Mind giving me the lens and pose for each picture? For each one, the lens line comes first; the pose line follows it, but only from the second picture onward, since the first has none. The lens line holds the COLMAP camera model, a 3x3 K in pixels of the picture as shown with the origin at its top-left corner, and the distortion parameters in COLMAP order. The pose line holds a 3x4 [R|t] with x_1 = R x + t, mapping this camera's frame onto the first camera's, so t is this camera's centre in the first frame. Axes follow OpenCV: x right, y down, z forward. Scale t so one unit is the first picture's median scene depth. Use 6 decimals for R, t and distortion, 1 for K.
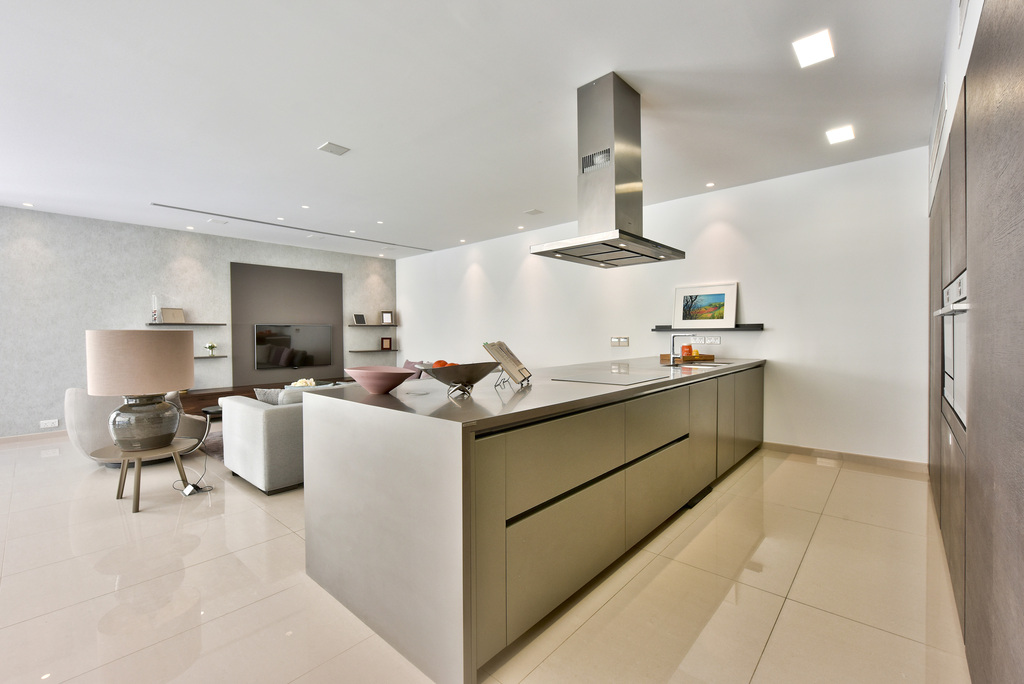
lens RADIAL K [[440.2, 0, 513.3], [0, 440.2, 341.1], [0, 0, 1]] dist [-0.001746, -0.001080]
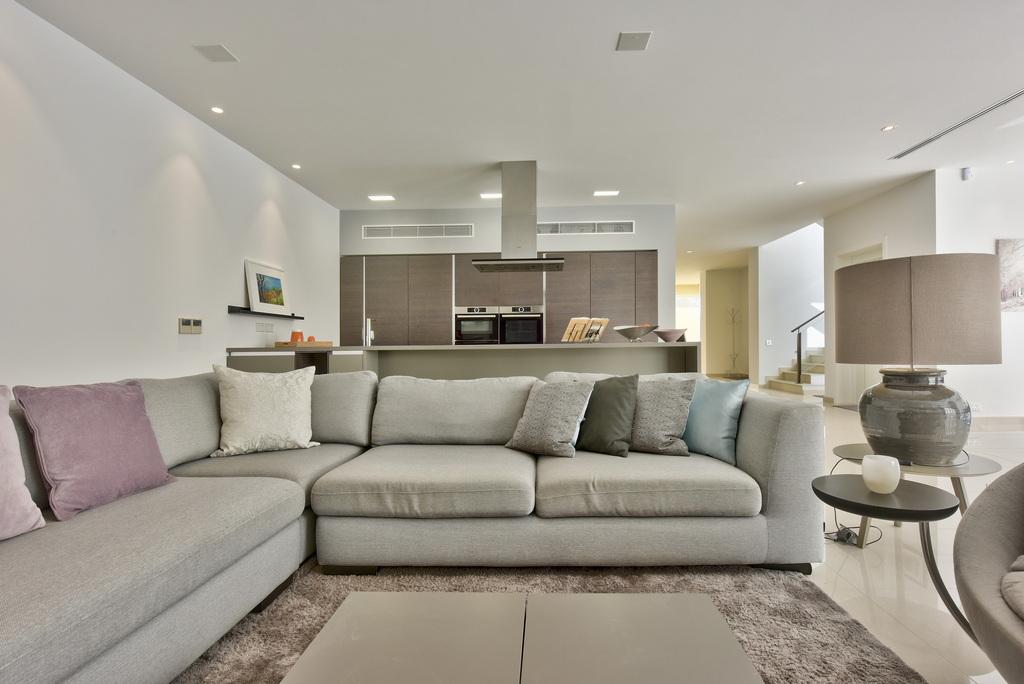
lens RADIAL K [[493.3, 0, 517.5], [0, 493.3, 345.9], [0, 0, 1]] dist [0.001355, -0.001966]
pose [[-0.657361, 0.007728, 0.753536, -0.672064], [0.026783, 0.999555, 0.013114, 0.037222], [-0.753099, 0.028803, -0.657276, 1.301342]]
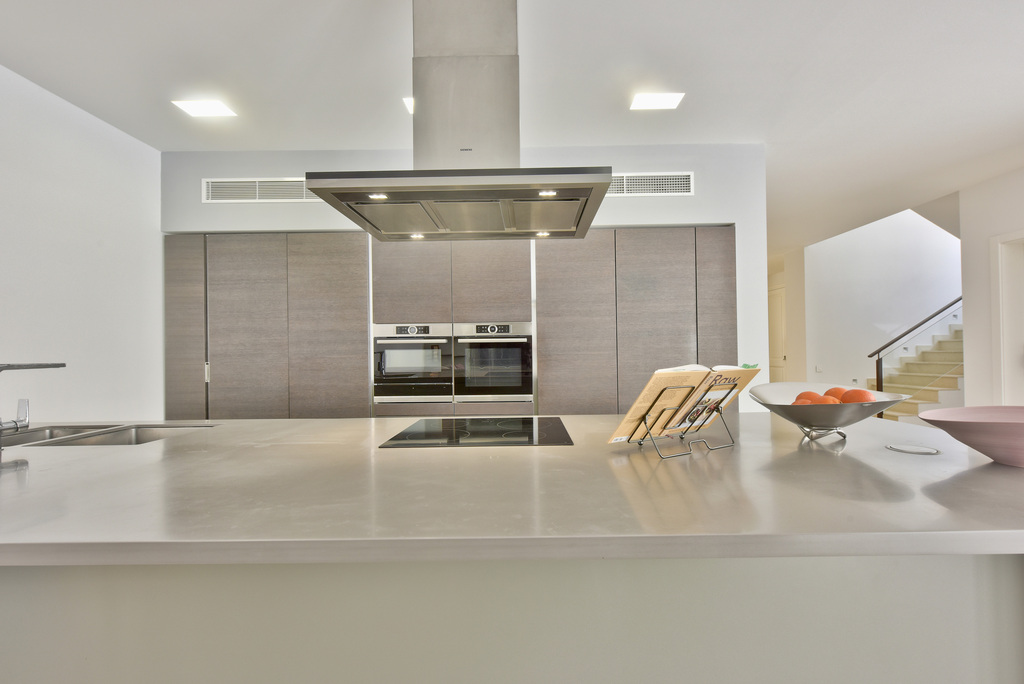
lens RADIAL K [[462.4, 0, 512.4], [0, 462.4, 347.1], [0, 0, 1]] dist [0.001845, -0.000083]
pose [[-0.683910, 0.027006, 0.729067, -0.187470], [0.030031, 0.999510, -0.008853, -0.010888], [-0.728948, 0.015840, -0.684385, 0.856501]]
